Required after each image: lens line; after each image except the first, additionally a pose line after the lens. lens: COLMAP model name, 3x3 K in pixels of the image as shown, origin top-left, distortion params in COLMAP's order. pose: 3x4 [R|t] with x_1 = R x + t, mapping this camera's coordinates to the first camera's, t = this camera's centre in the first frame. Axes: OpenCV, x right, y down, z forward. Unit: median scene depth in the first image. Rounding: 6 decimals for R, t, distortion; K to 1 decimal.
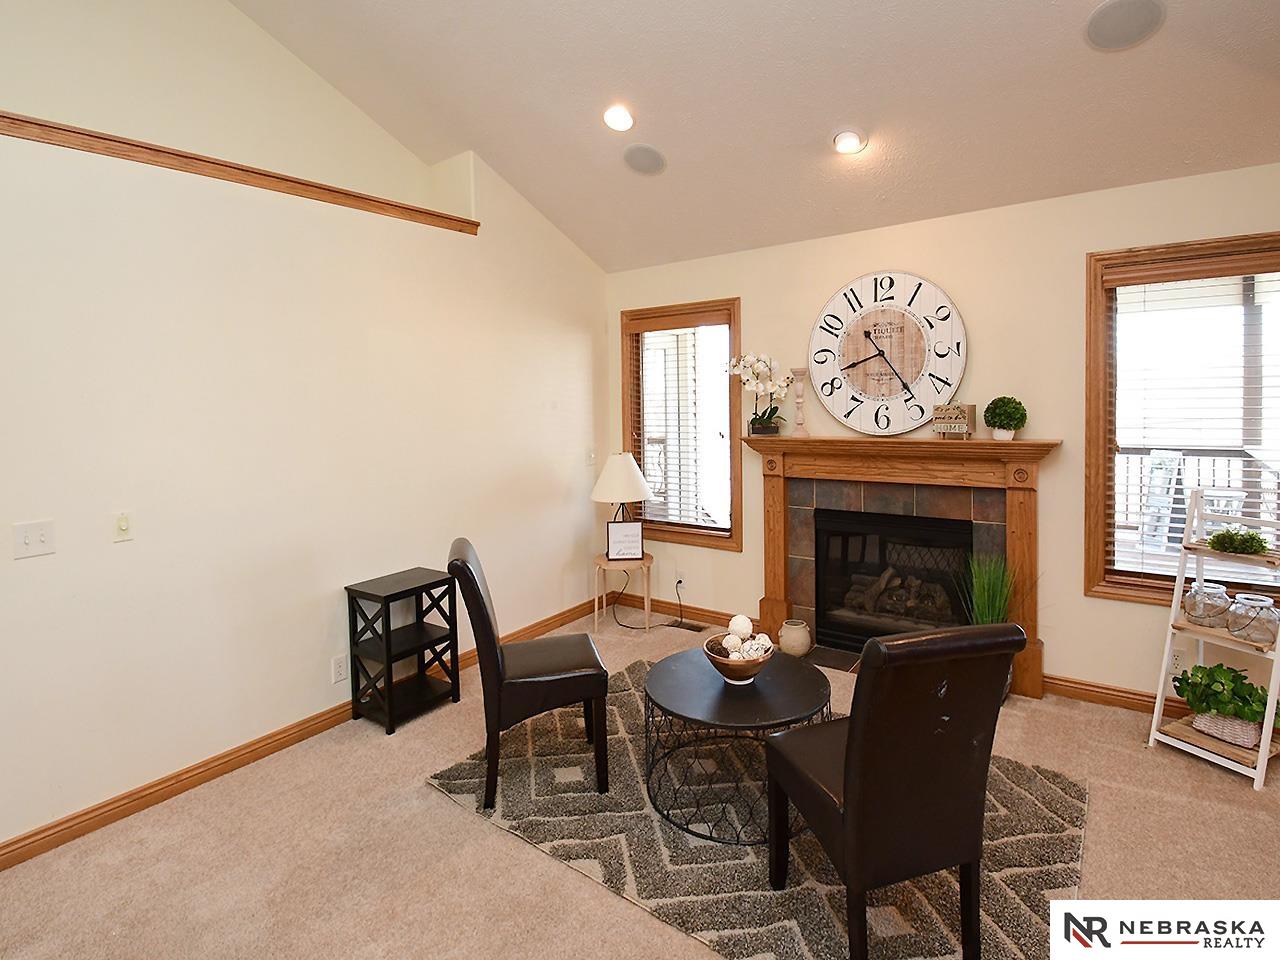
lens RADIAL K [[658.4, 0, 483.2], [0, 658.4, 416.1], [0, 0, 1]] dist [-0.000044, 0.000022]
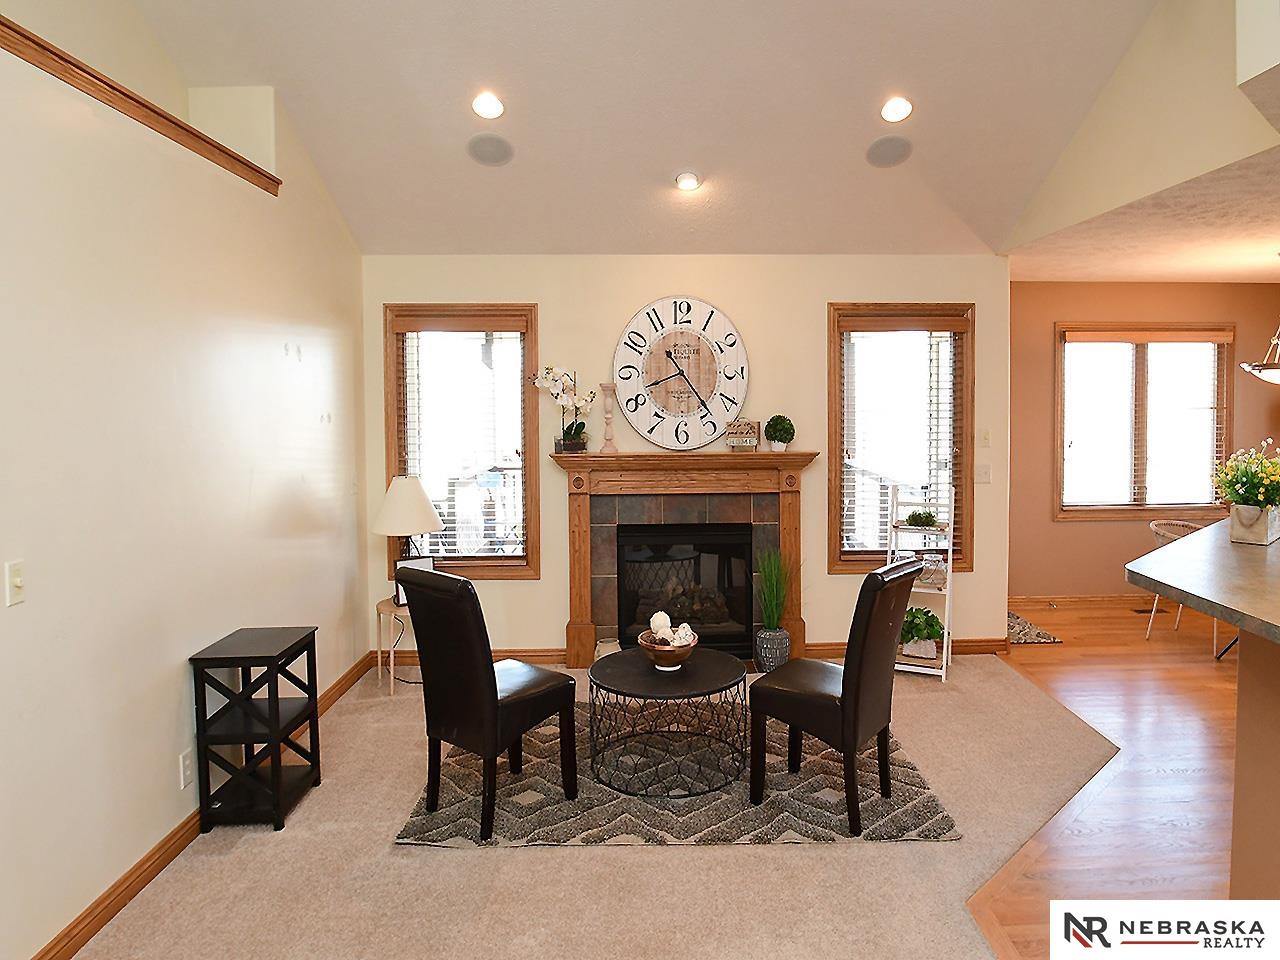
lens RADIAL K [[897.4, 0, 649.7], [0, 897.4, 428.0], [0, 0, 1]] dist [-0.034788, 0.000865]
pose [[0.772415, 0.006074, 0.635090, -0.349867], [0.001246, 0.999938, -0.011078, 0.009868], [-0.635117, 0.009349, 0.772359, -0.085976]]
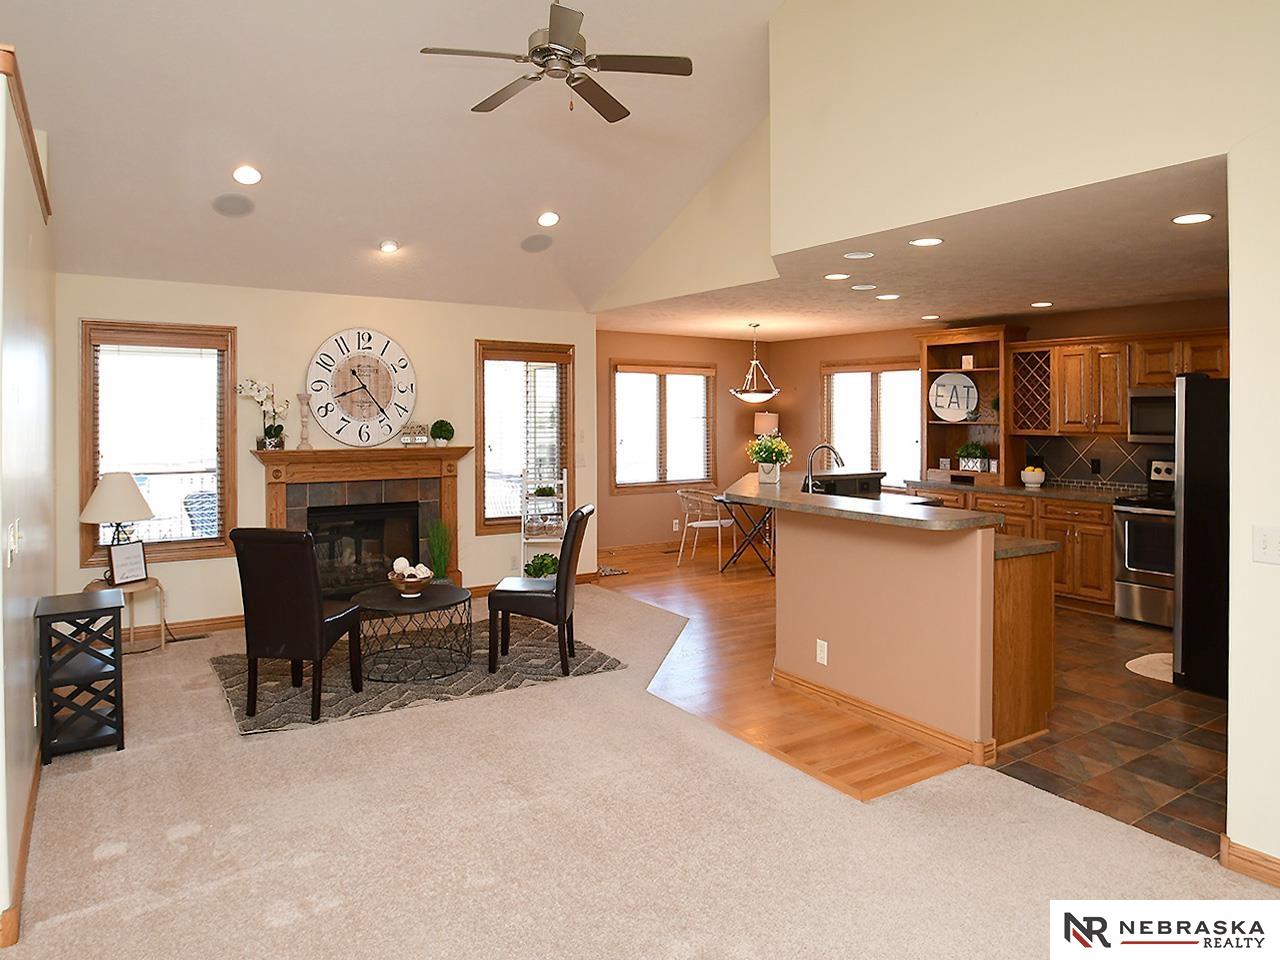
lens RADIAL K [[814.9, 0, 554.7], [0, 814.9, 383.6], [0, 0, 1]] dist [-0.027292, -0.000128]
pose [[0.422388, 0.065637, 0.904035, -0.760711], [0.009293, 0.997009, -0.076729, 0.032343], [-0.906367, 0.040811, 0.420515, -0.081458]]
